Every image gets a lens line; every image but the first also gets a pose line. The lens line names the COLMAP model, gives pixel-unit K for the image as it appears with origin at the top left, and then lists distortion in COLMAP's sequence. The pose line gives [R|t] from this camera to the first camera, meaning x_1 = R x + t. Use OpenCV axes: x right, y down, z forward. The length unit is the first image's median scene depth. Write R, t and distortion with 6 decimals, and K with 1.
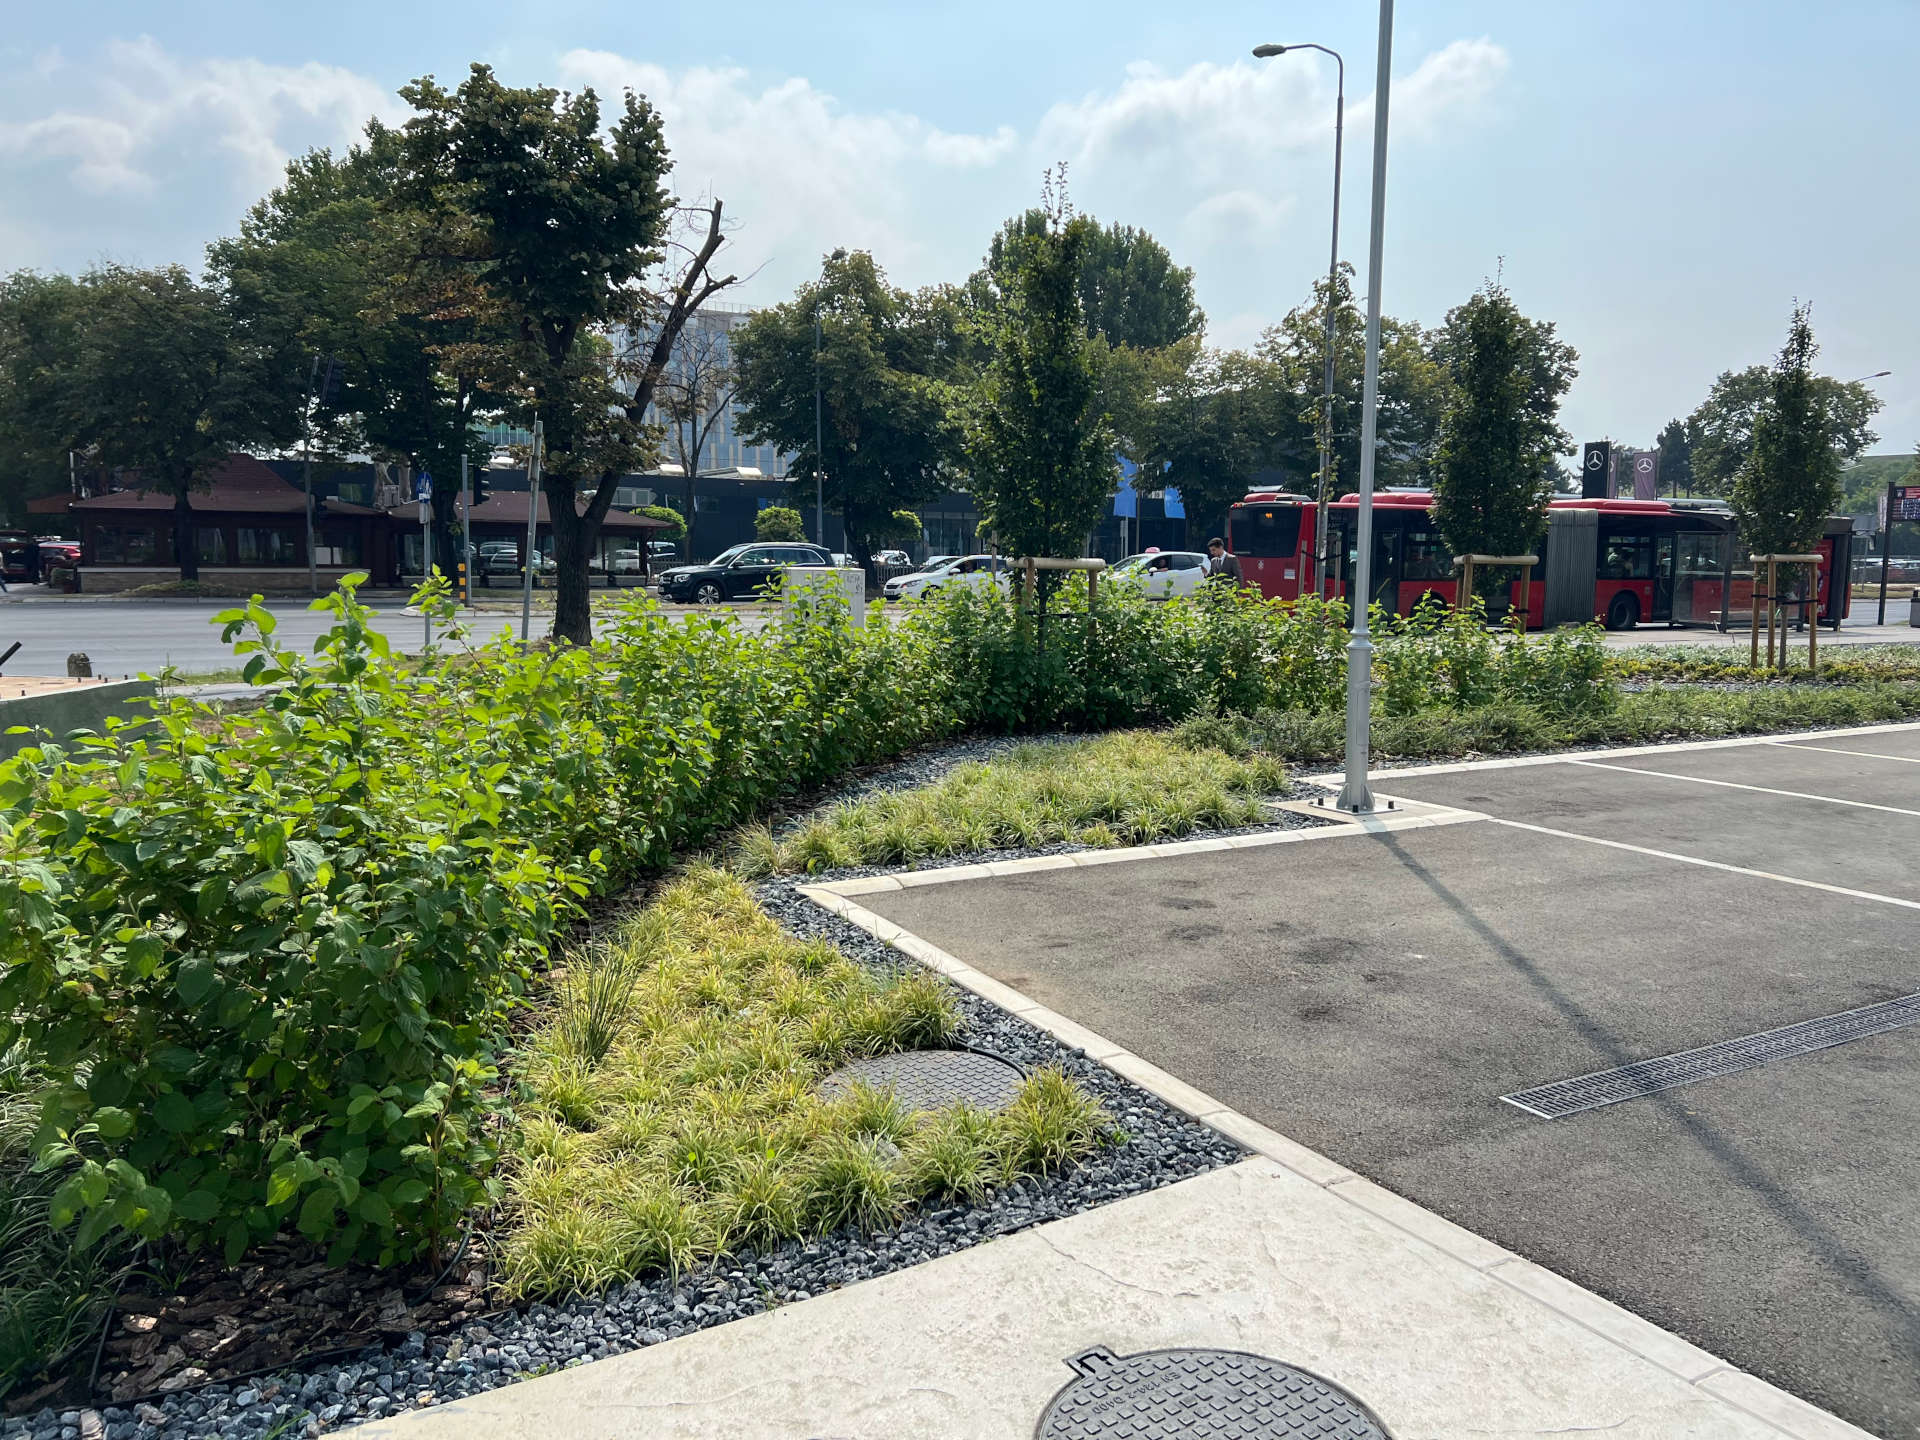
lens RADIAL K [[1437.7, 0, 958.7], [0, 1437.7, 710.4], [0, 0, 1]] dist [0.036057, -0.000658]
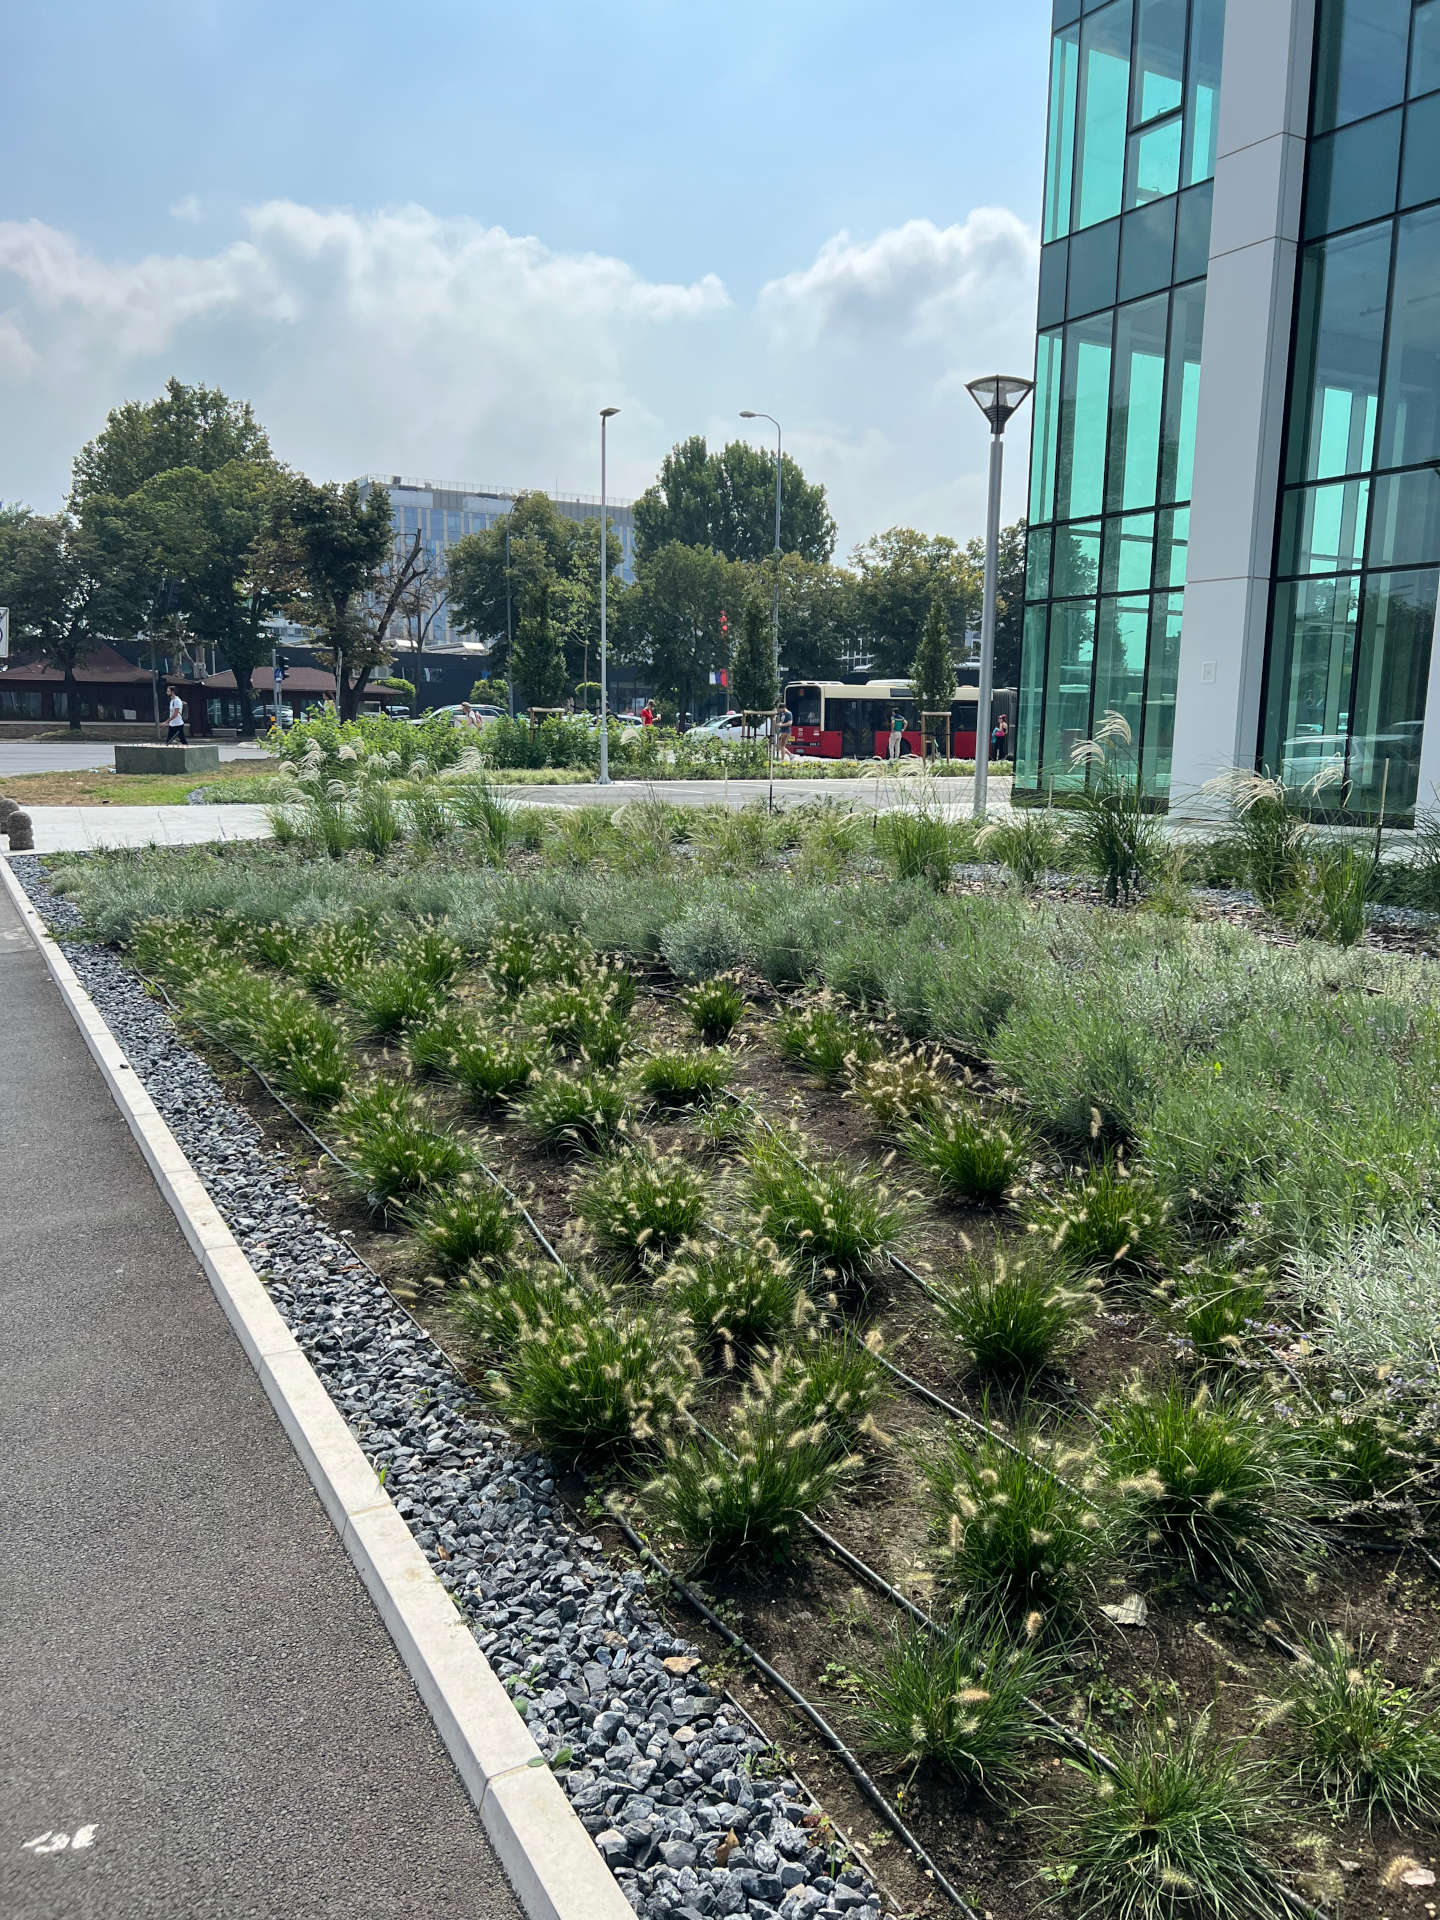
lens RADIAL K [[1437.7, 0, 723.3], [0, 1437.7, 972.9], [0, 0, 1]] dist [0.036057, -0.000658]
pose [[0.999903, 0.001890, 0.013807, 0.089465], [-0.002762, 0.997987, 0.063362, 0.051621], [-0.013659, -0.063394, 0.997895, -0.406928]]
